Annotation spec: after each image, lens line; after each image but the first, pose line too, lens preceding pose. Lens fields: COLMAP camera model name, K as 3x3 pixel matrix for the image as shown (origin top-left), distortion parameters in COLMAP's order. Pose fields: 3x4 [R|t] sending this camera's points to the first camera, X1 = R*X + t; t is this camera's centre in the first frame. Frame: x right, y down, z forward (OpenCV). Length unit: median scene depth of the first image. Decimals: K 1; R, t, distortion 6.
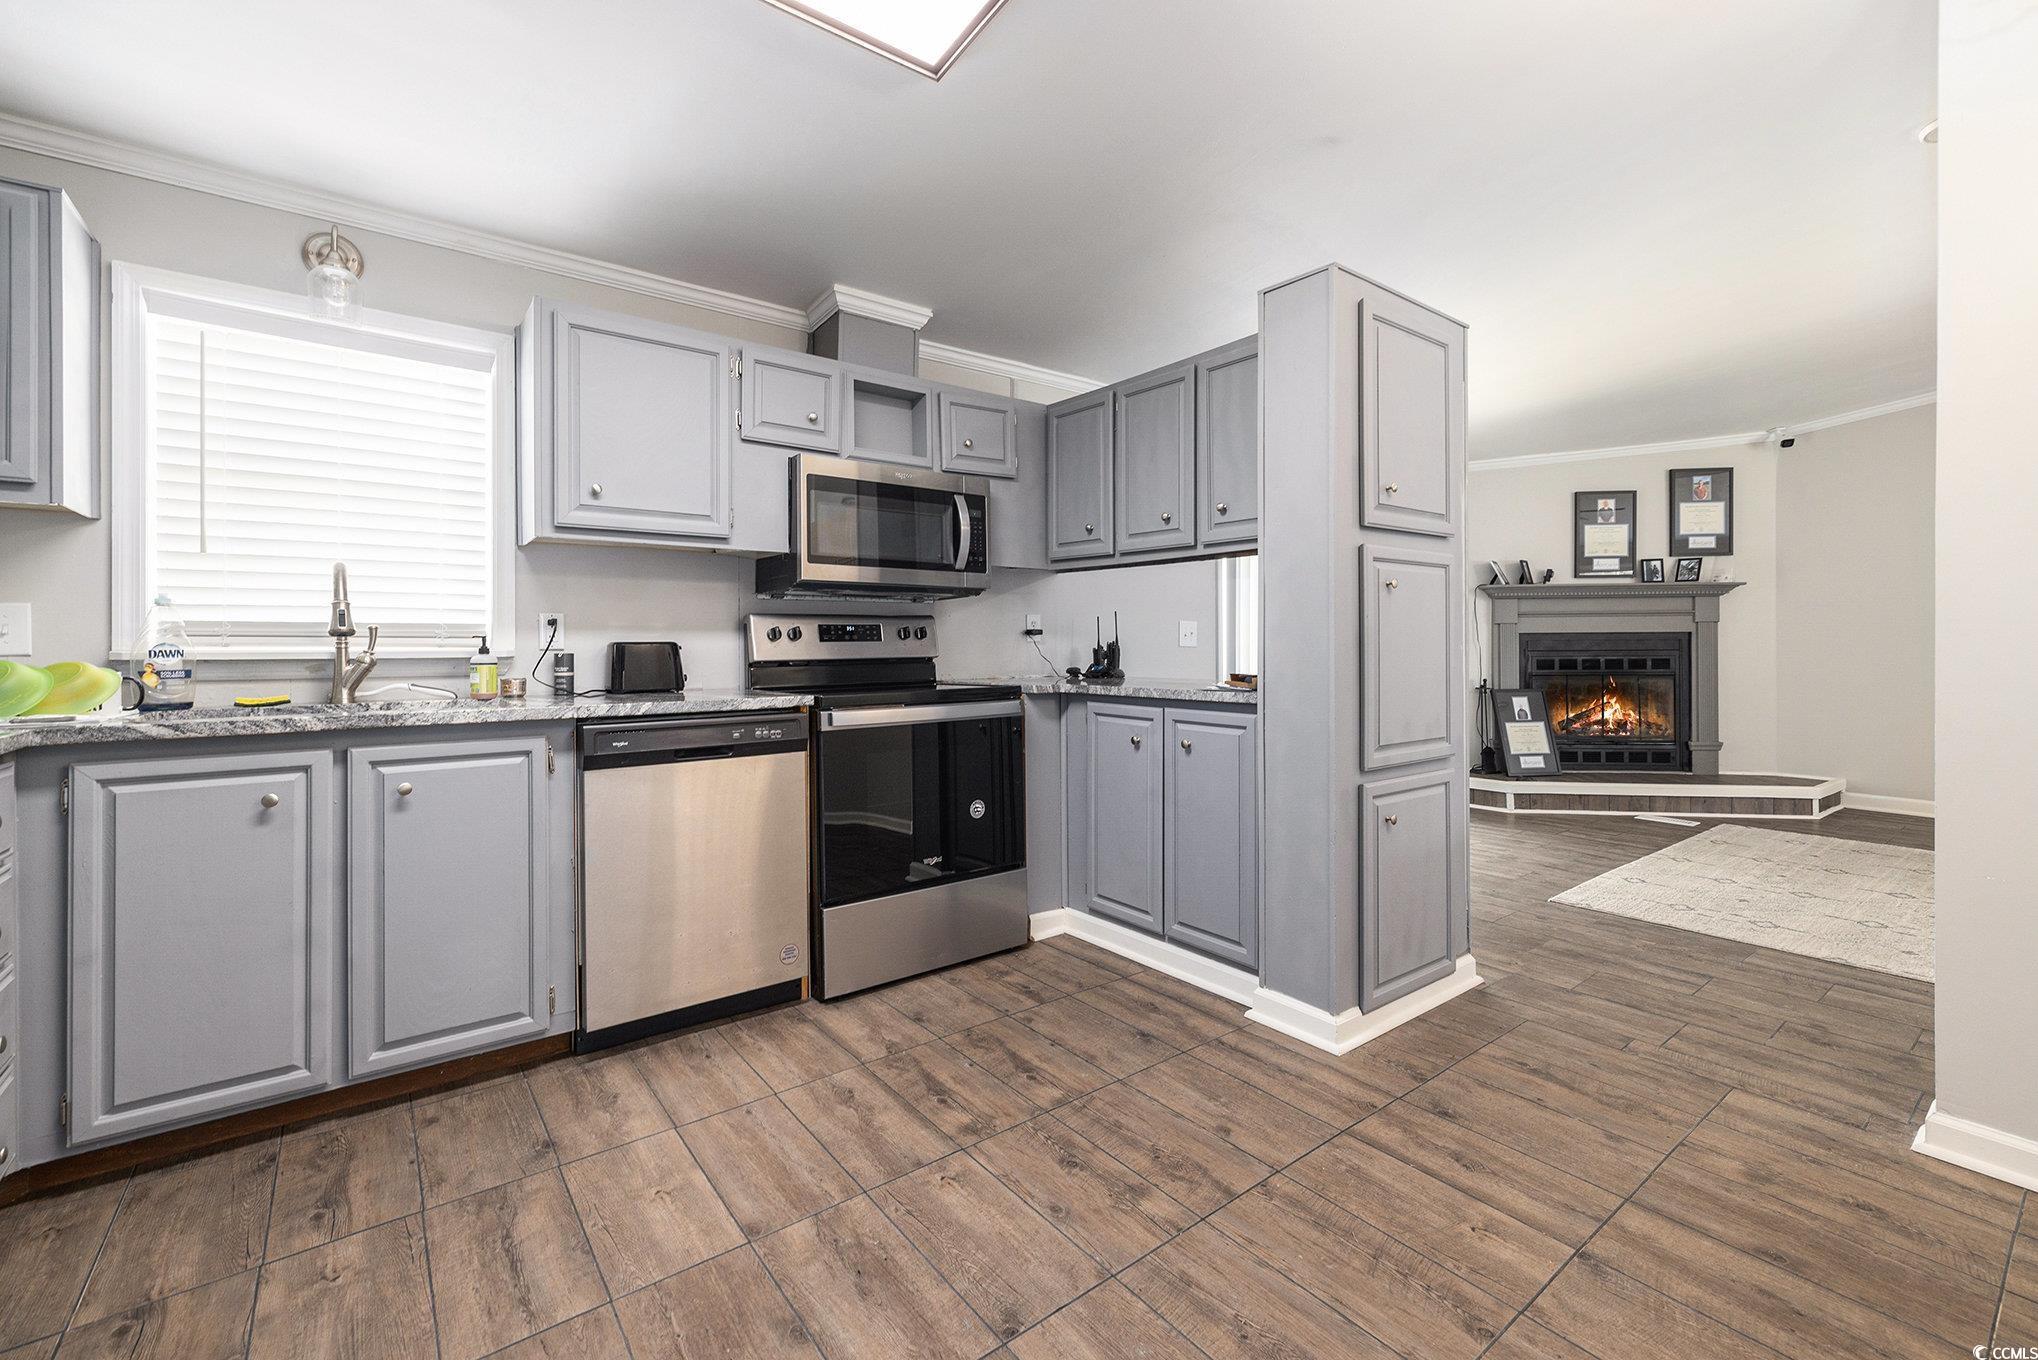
lens RADIAL K [[848.4, 0, 1061.5], [0, 848.4, 634.2], [0, 0, 1]] dist [0.001639, 0.000489]
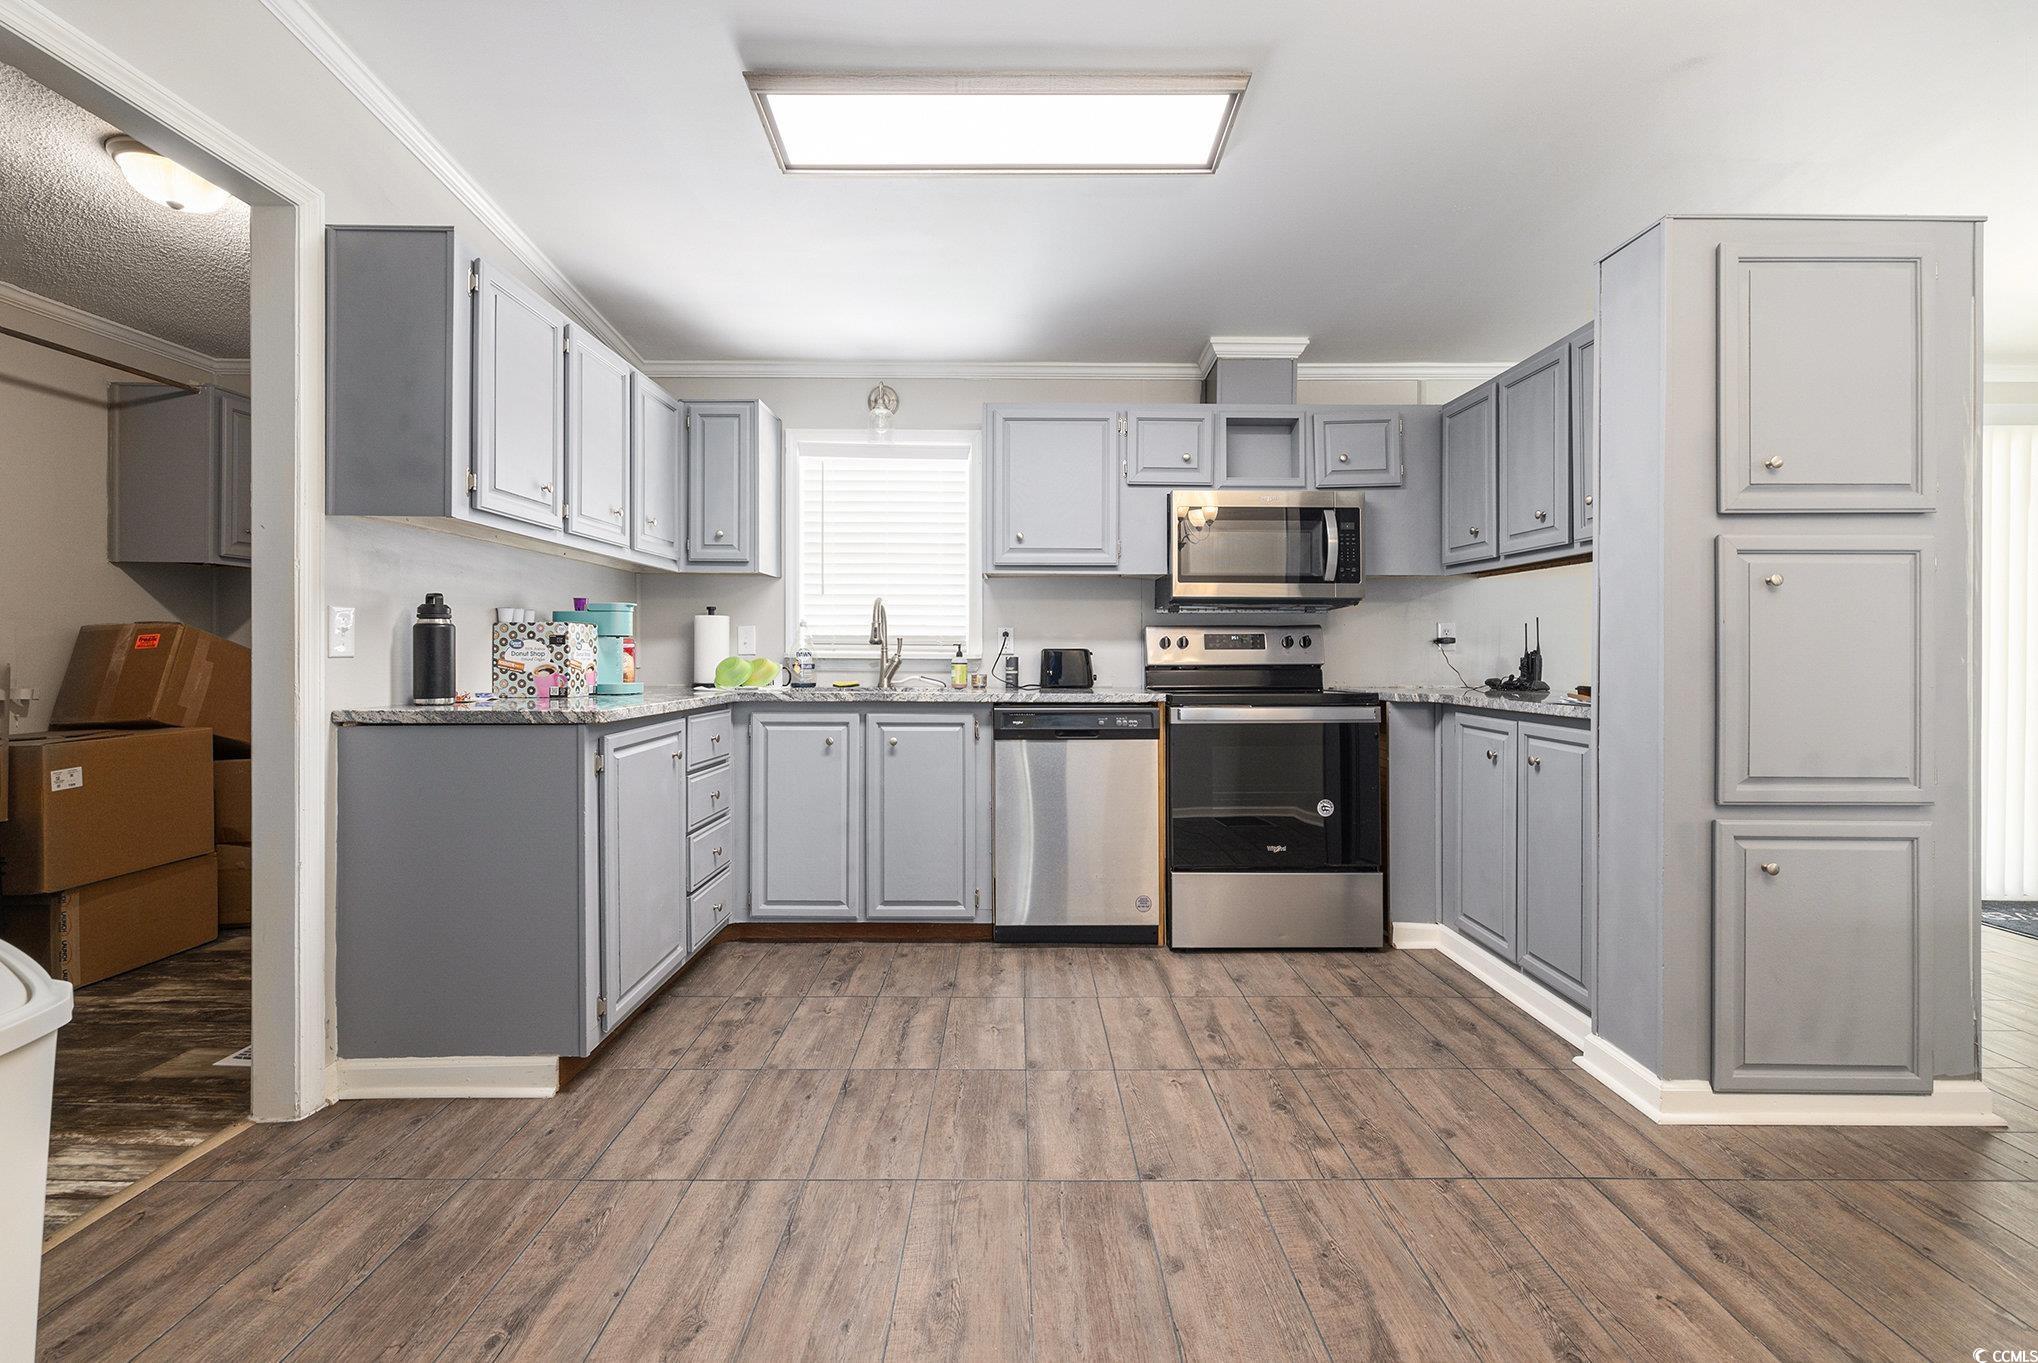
lens RADIAL K [[848.4, 0, 1038.4], [0, 848.4, 644.2], [0, 0, 1]] dist [0.001639, 0.000489]
pose [[0.800954, 0.000542, -0.598725, 0.267089], [0.000134, 0.999999, 0.001085, 0.000845], [0.598726, -0.000949, 0.800954, -0.066647]]
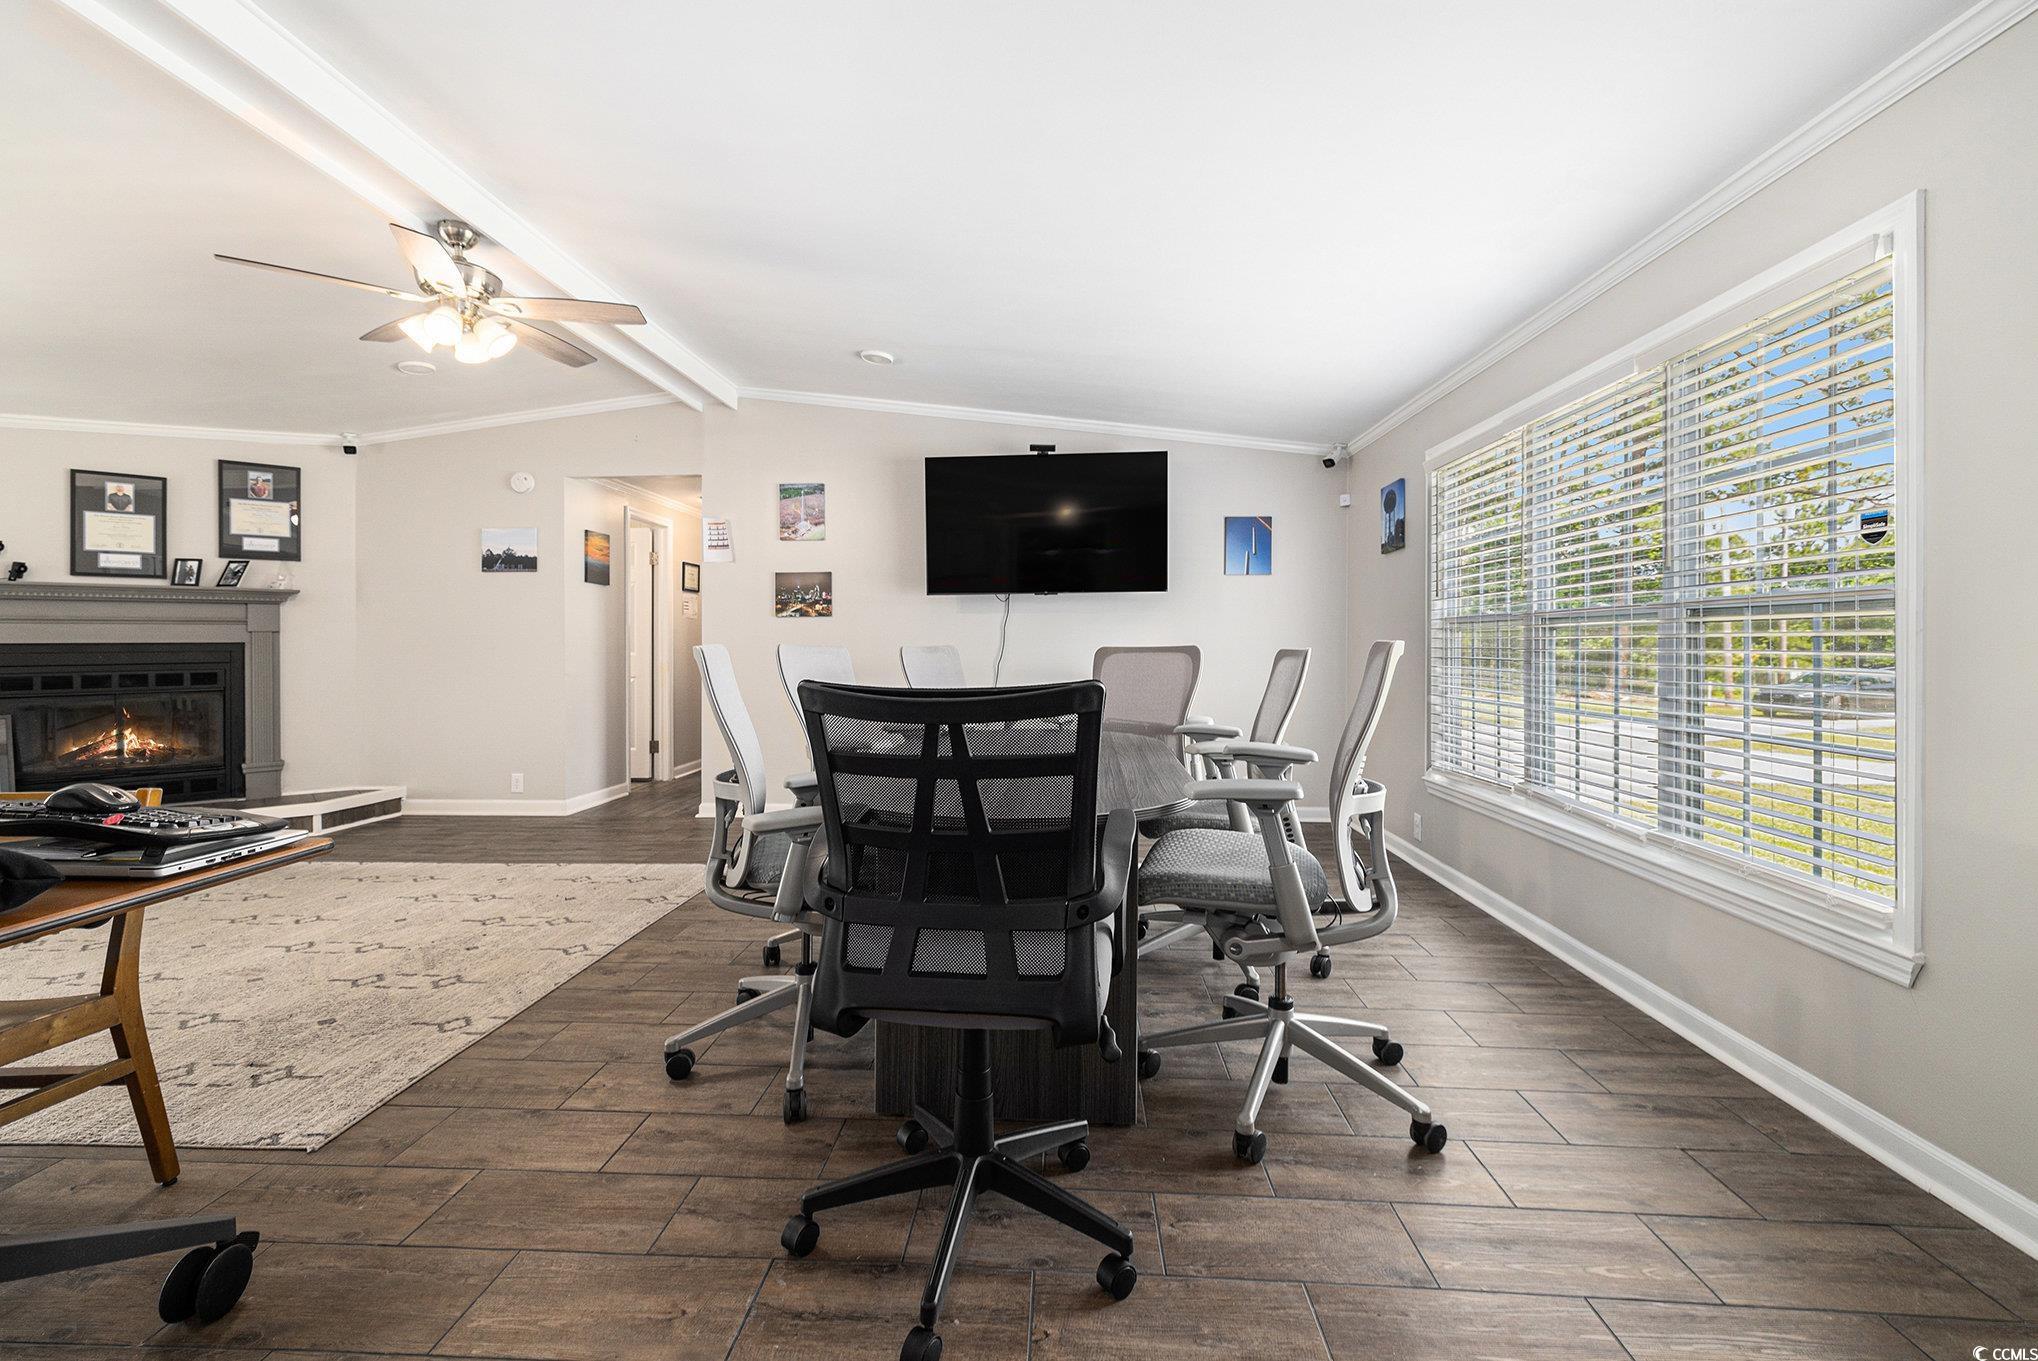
lens RADIAL K [[848.4, 0, 1018.0], [0, 848.4, 635.8], [0, 0, 1]] dist [0.001639, 0.000489]
pose [[0.633693, 0.006075, 0.773561, 1.263303], [-0.003728, 0.999982, -0.004800, -0.019549], [-0.773576, 0.000158, 0.633704, -0.468921]]
